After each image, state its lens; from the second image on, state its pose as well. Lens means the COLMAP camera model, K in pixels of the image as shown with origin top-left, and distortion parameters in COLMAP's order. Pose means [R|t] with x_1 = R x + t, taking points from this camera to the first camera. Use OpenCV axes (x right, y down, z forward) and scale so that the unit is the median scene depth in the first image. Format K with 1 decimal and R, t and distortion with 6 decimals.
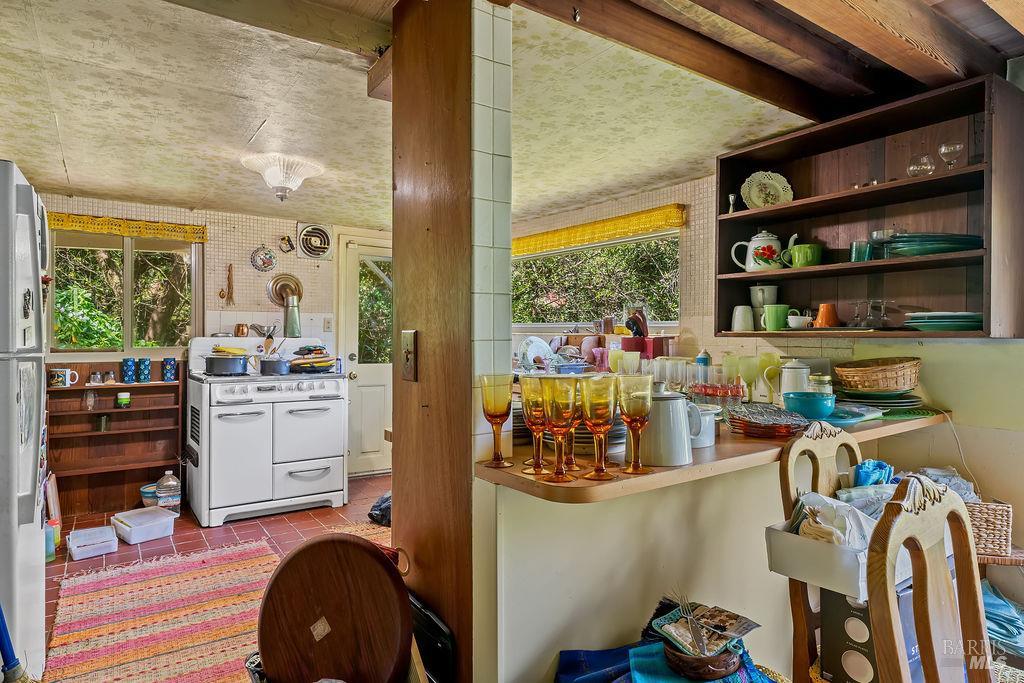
lens RADIAL K [[584.6, 0, 508.6], [0, 584.6, 334.3], [0, 0, 1]] dist [-0.005949, -0.000390]
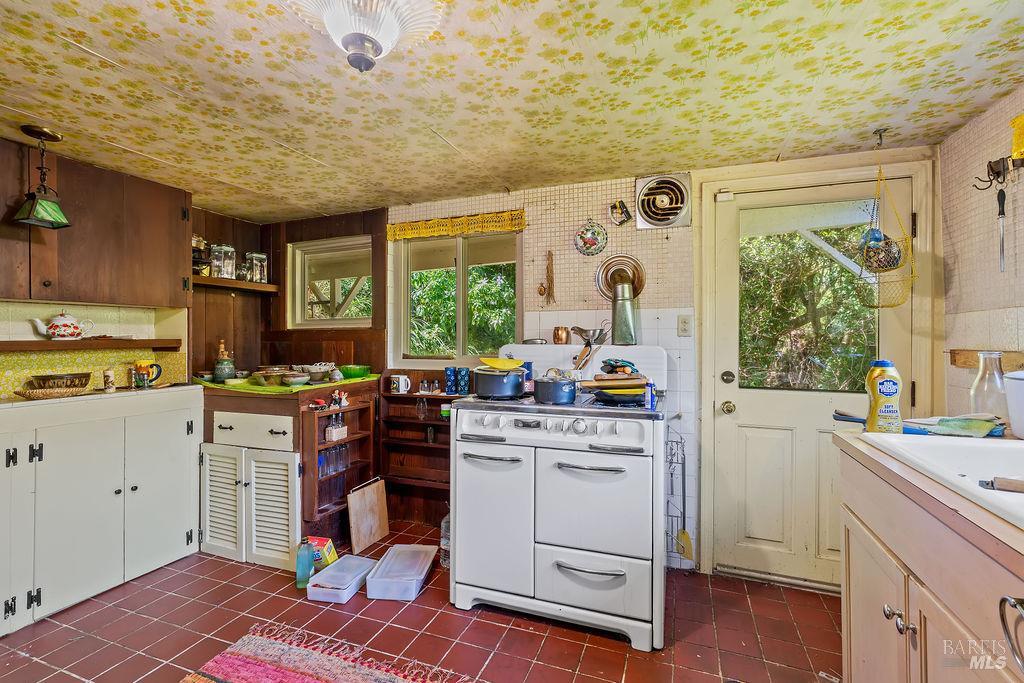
lens RADIAL K [[465.4, 0, 508.8], [0, 465.4, 333.4], [0, 0, 1]] dist [-0.005777, -0.000007]
pose [[0.571748, -0.013775, -0.820313, 0.003332], [0.003801, 0.999893, -0.014141, -0.001217], [0.820420, 0.004967, 0.571739, 0.664953]]
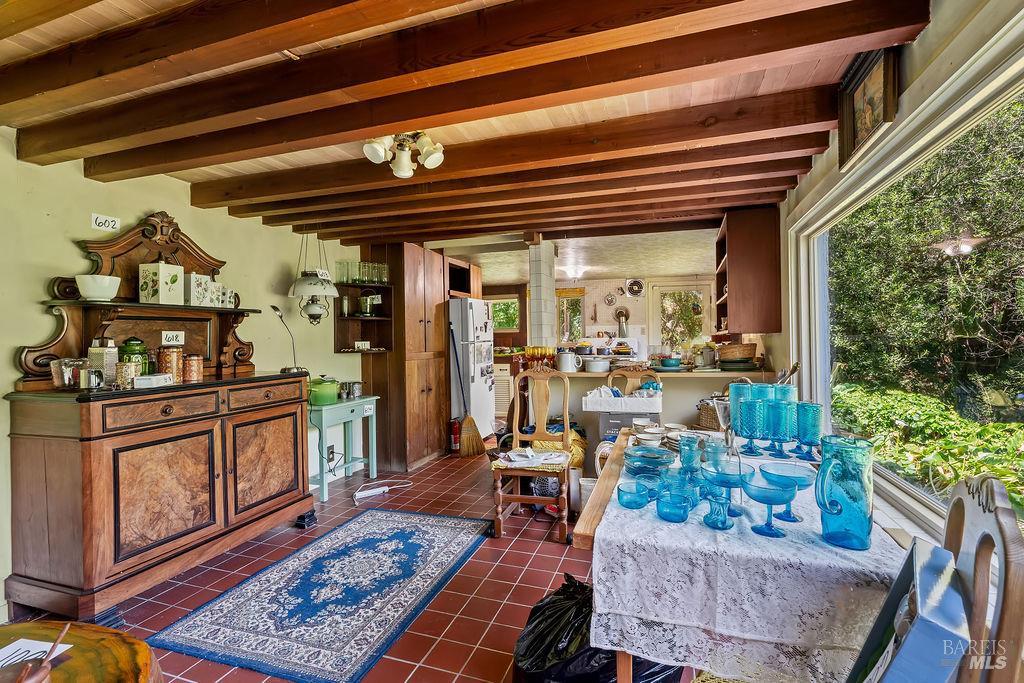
lens RADIAL K [[465.4, 0, 511.2], [0, 465.4, 341.8], [0, 0, 1]] dist [-0.005777, -0.000007]
pose [[0.608991, -0.006739, -0.793148, 0.773218], [0.016937, 0.999846, 0.004509, 0.007462], [0.792996, -0.016179, 0.609012, -0.327035]]
